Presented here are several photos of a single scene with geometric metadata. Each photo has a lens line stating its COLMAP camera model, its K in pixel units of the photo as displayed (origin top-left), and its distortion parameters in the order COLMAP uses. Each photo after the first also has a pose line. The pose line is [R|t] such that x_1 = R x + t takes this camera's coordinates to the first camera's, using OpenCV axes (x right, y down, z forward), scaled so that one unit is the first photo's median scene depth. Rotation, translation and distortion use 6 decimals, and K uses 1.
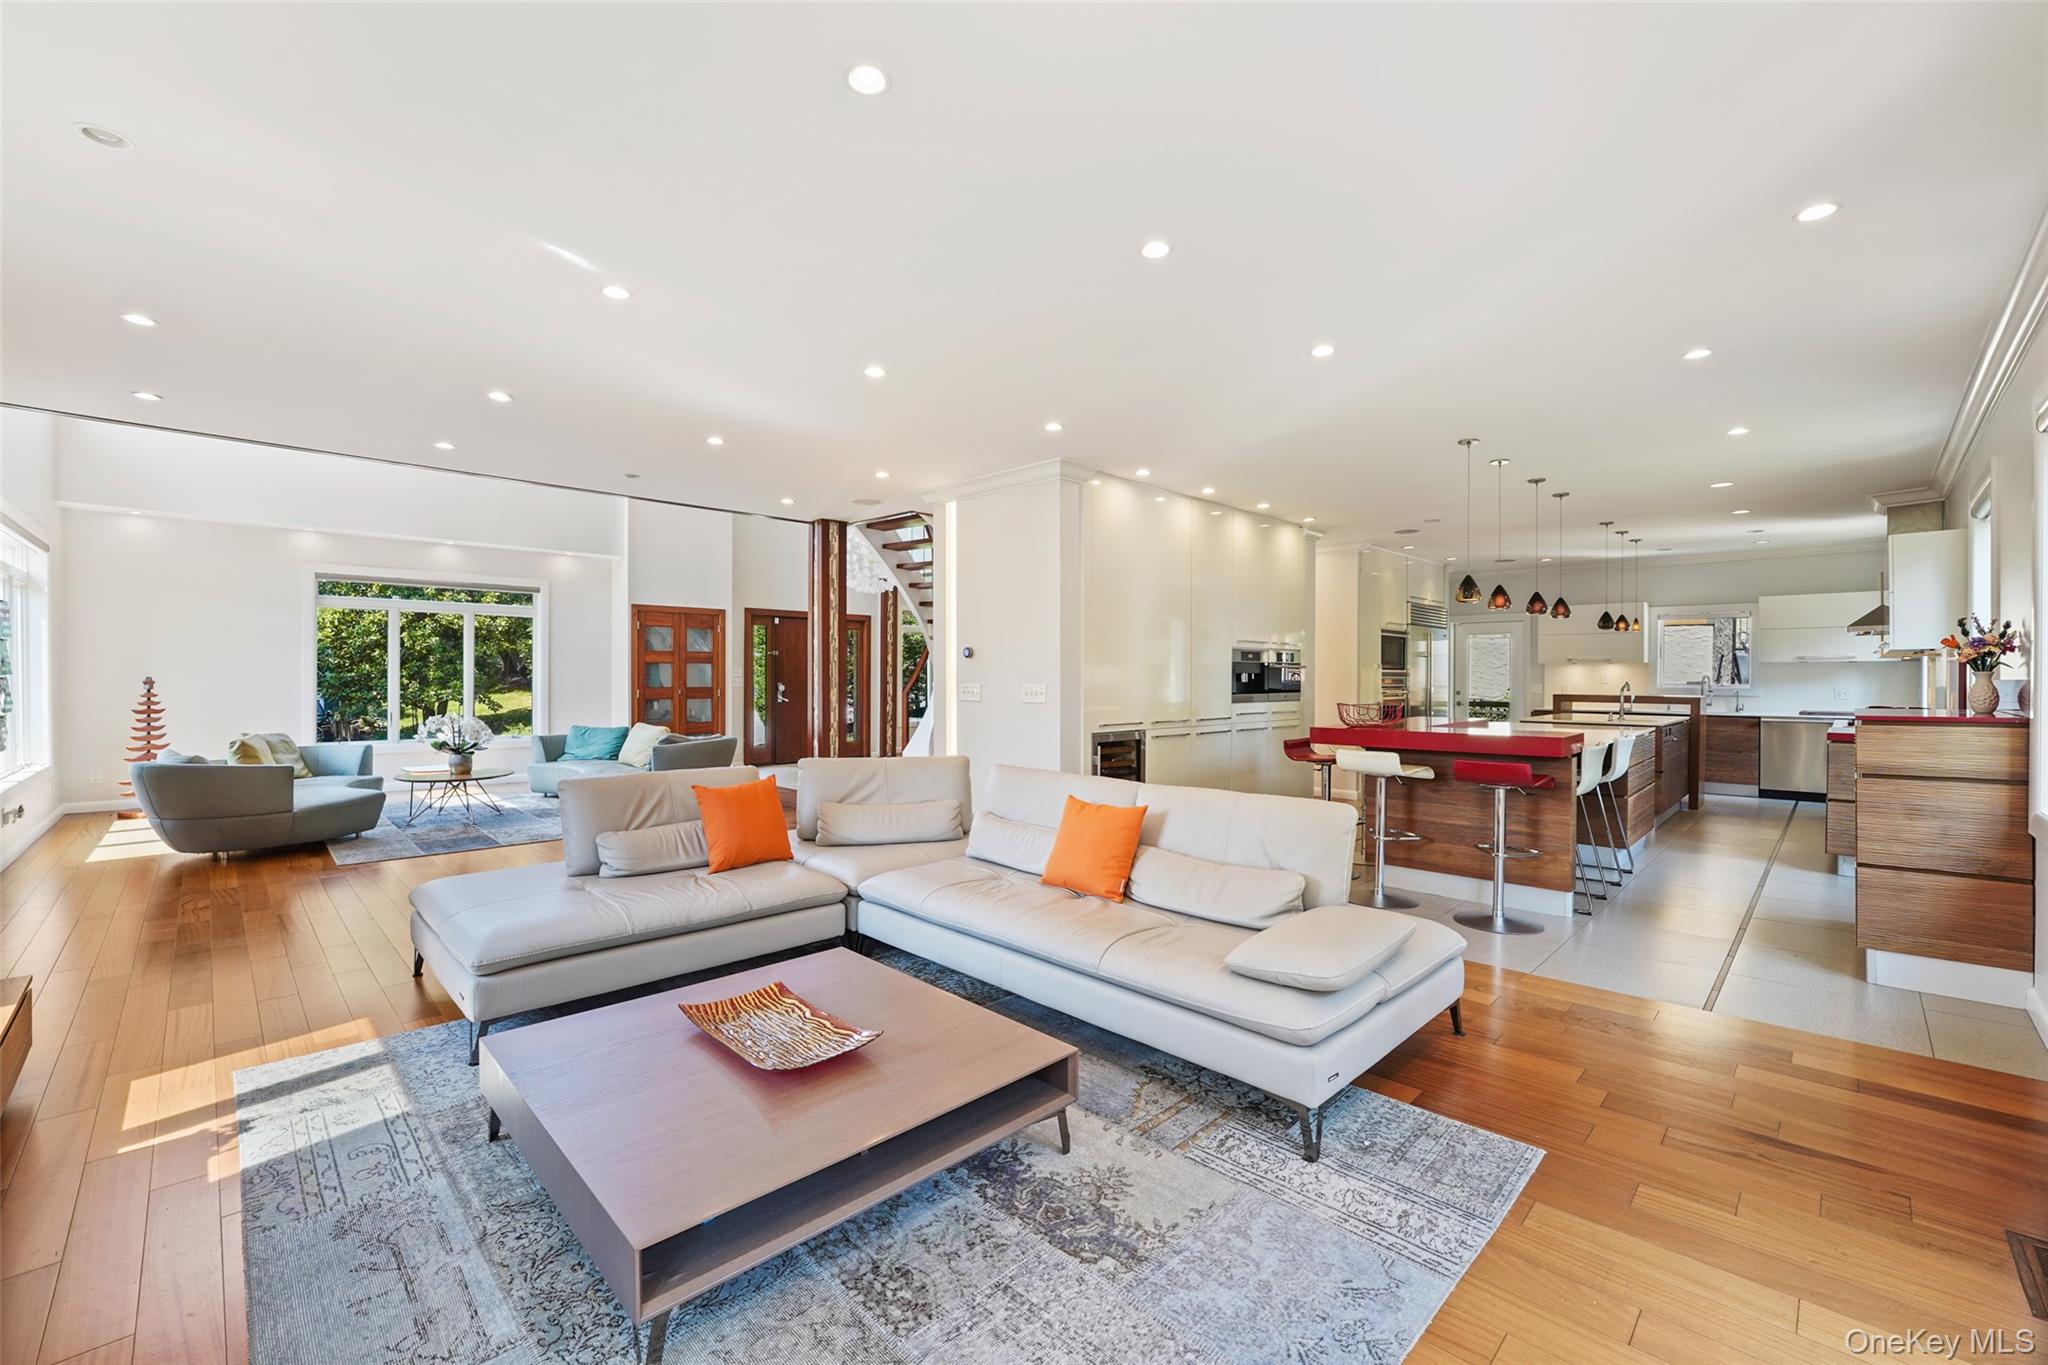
lens RADIAL K [[834.1, 0, 1016.7], [0, 834.1, 678.9], [0, 0, 1]] dist [-0.028143, 0.002111]
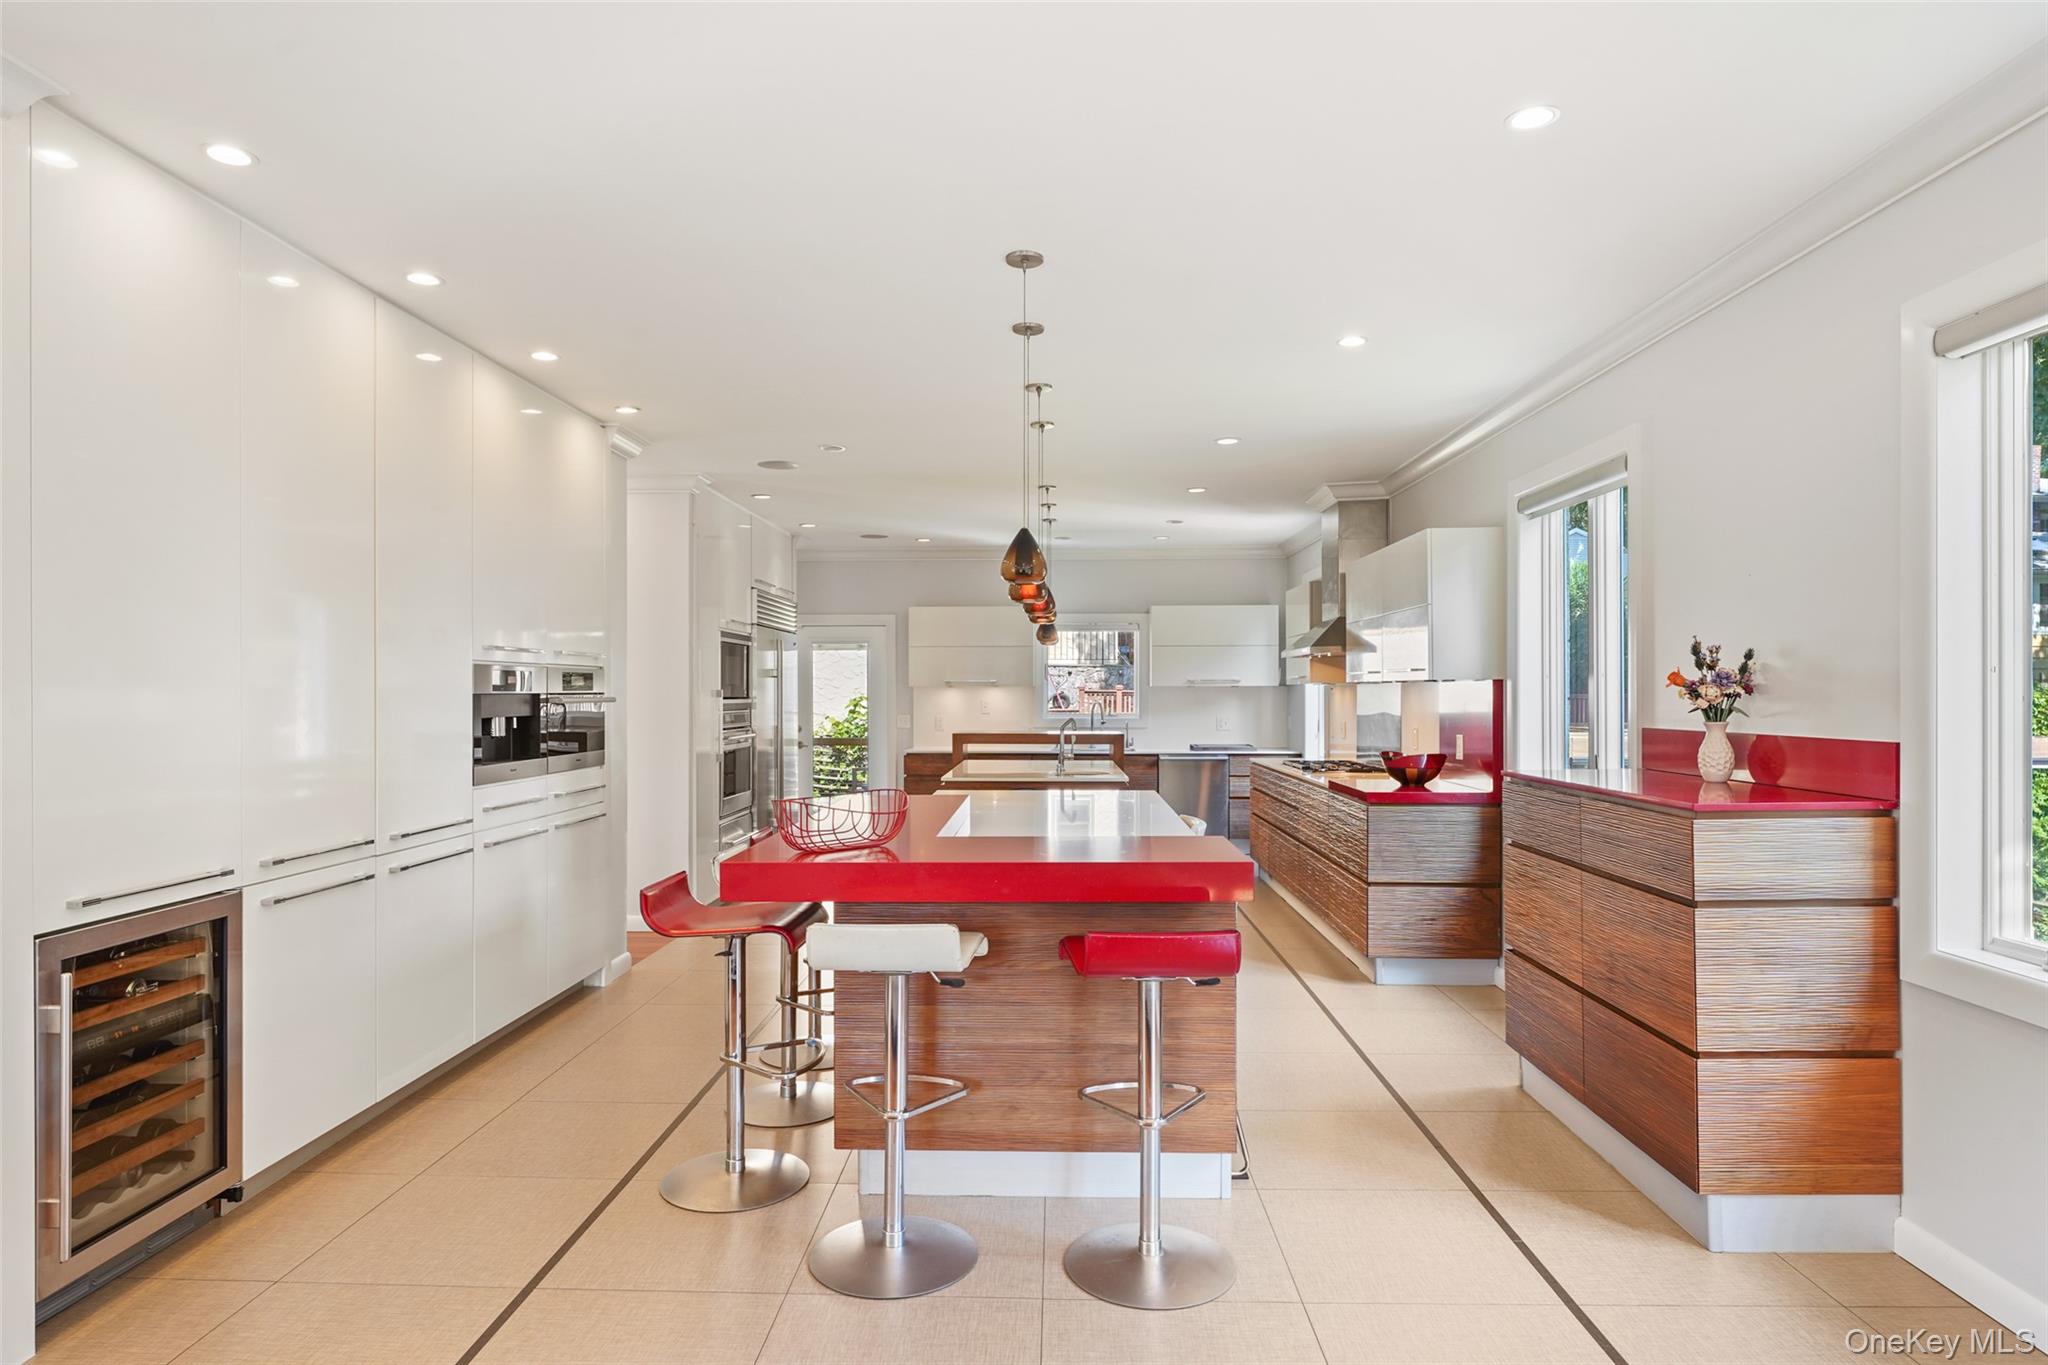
lens RADIAL K [[1123.2, 0, 1020.3], [0, 1123.2, 693.7], [0, 0, 1]] dist [-0.001797, 0.000130]
pose [[0.724963, -0.005012, 0.688769, 0.058535], [0.006210, 0.999980, 0.000741, -0.019400], [-0.688759, 0.003740, 0.724980, 0.373761]]
